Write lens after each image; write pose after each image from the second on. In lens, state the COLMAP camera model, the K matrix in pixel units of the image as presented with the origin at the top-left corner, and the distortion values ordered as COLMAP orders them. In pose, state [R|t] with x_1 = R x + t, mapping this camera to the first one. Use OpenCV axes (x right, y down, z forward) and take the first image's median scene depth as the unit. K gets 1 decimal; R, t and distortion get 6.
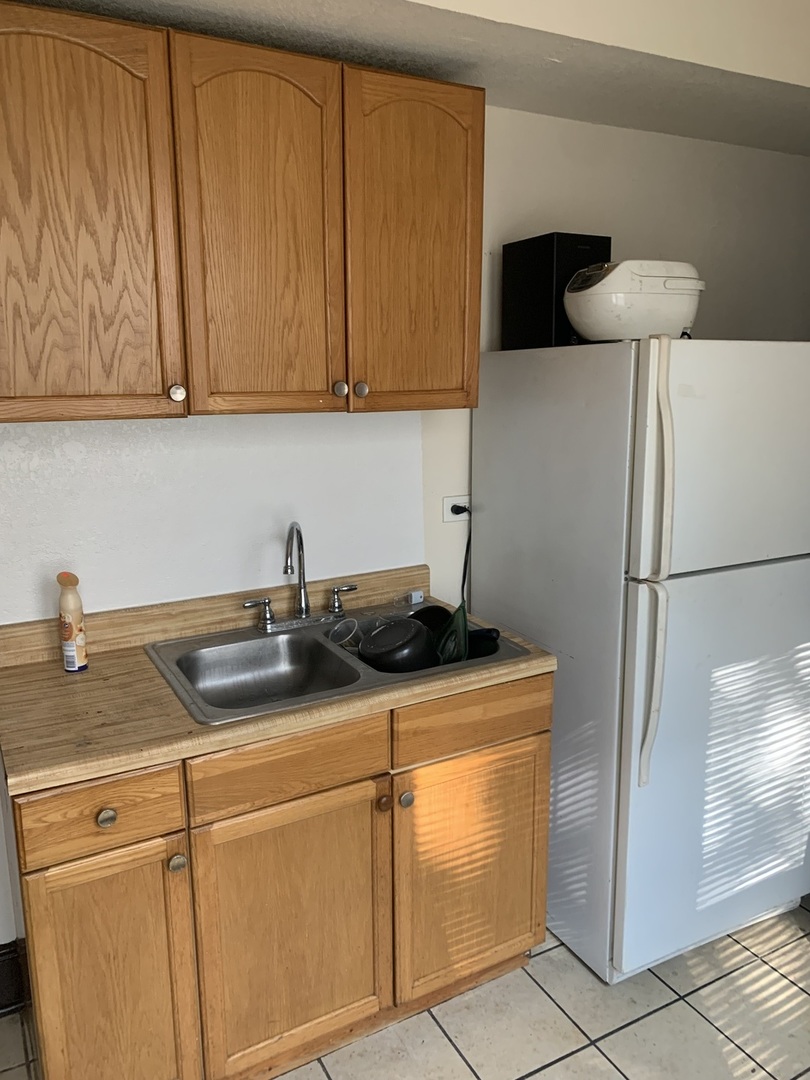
lens RADIAL K [[825.3, 0, 408.1], [0, 825.3, 538.8], [0, 0, 1]] dist [0.031797, -0.025041]
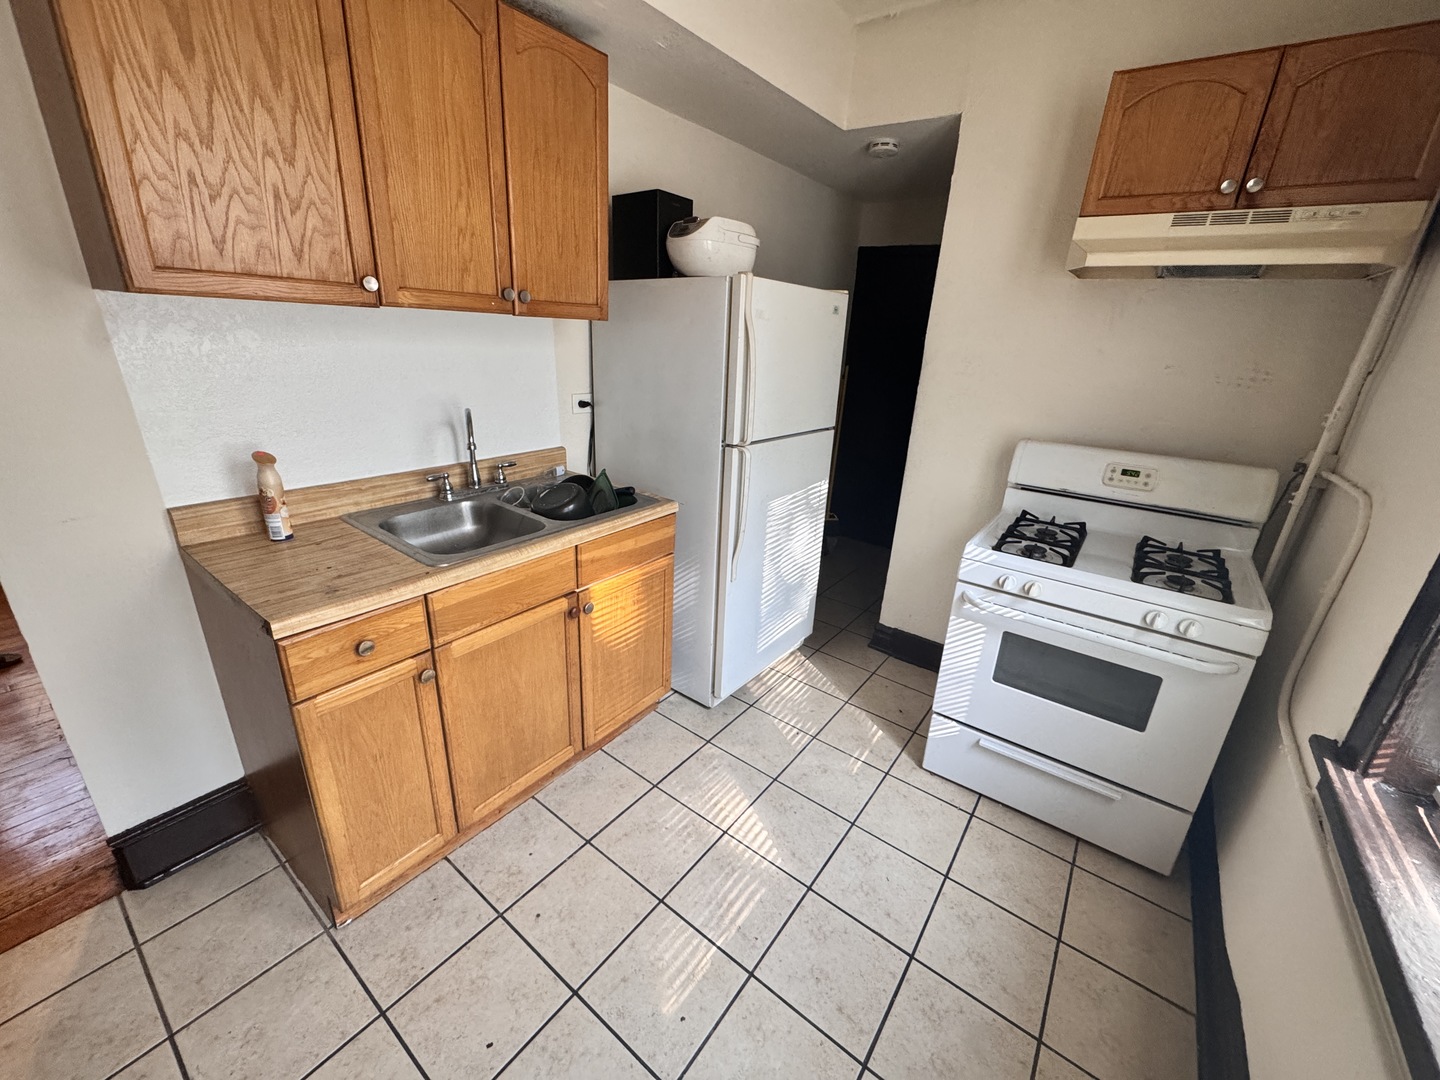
lens RADIAL K [[575.2, 0, 719.5], [0, 575.2, 536.6], [0, 0, 1]] dist [-0.003485, 0.000963]
pose [[0.911537, -0.089070, 0.401457, -0.173901], [0.029053, 0.987770, 0.153187, 0.052810], [-0.410191, -0.127972, 0.902976, 0.052600]]
